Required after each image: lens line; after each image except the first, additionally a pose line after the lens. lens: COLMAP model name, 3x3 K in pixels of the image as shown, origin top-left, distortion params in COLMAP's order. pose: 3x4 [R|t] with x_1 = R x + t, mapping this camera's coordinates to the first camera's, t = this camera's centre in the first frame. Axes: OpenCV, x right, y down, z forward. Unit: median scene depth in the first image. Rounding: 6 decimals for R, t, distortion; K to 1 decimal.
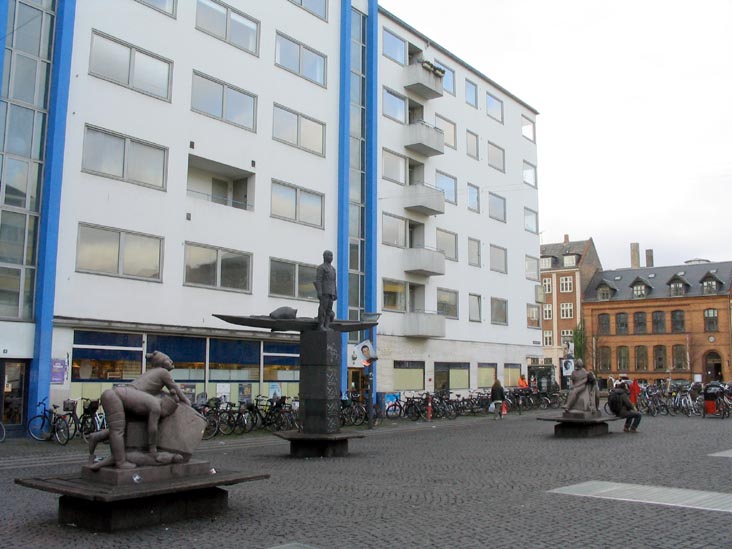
lens RADIAL K [[752.2, 0, 366.0], [0, 752.2, 274.5], [0, 0, 1]] dist [-0.177633, 0.188980]
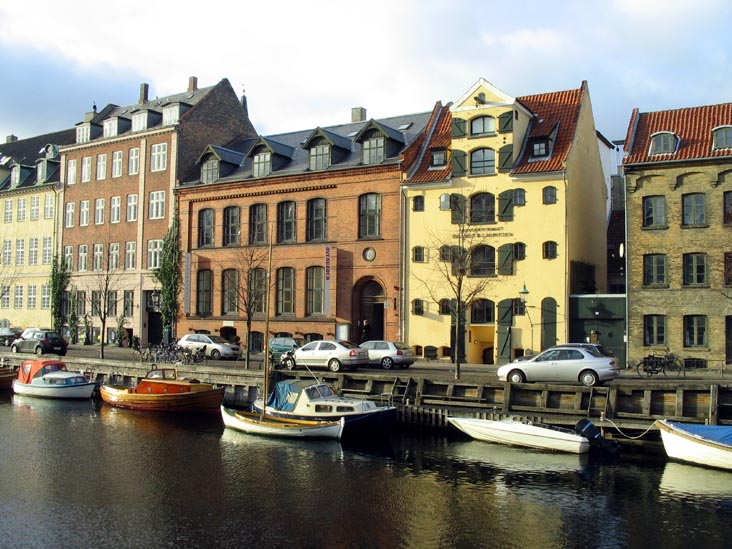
lens RADIAL K [[752.2, 0, 366.0], [0, 752.2, 274.5], [0, 0, 1]] dist [-0.177633, 0.188980]
pose [[0.998398, 0.005907, 0.056277, 0.407894], [-0.010356, 0.996813, 0.079101, 0.056898], [-0.055630, -0.079557, 0.995277, 0.454772]]
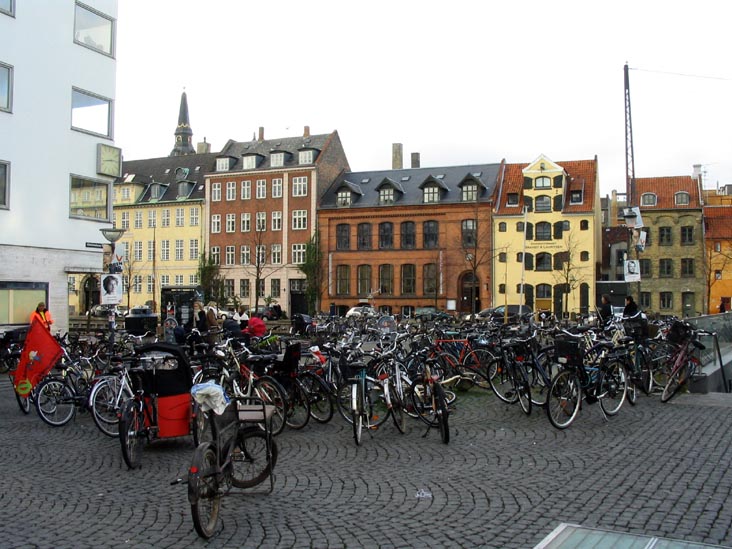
lens RADIAL K [[752.2, 0, 366.0], [0, 752.2, 274.5], [0, 0, 1]] dist [-0.177633, 0.188980]
pose [[0.969964, 0.001590, 0.243243, 0.148974], [-0.026254, 0.994822, 0.098186, 0.027223], [-0.241828, -0.101623, 0.964983, 0.208542]]
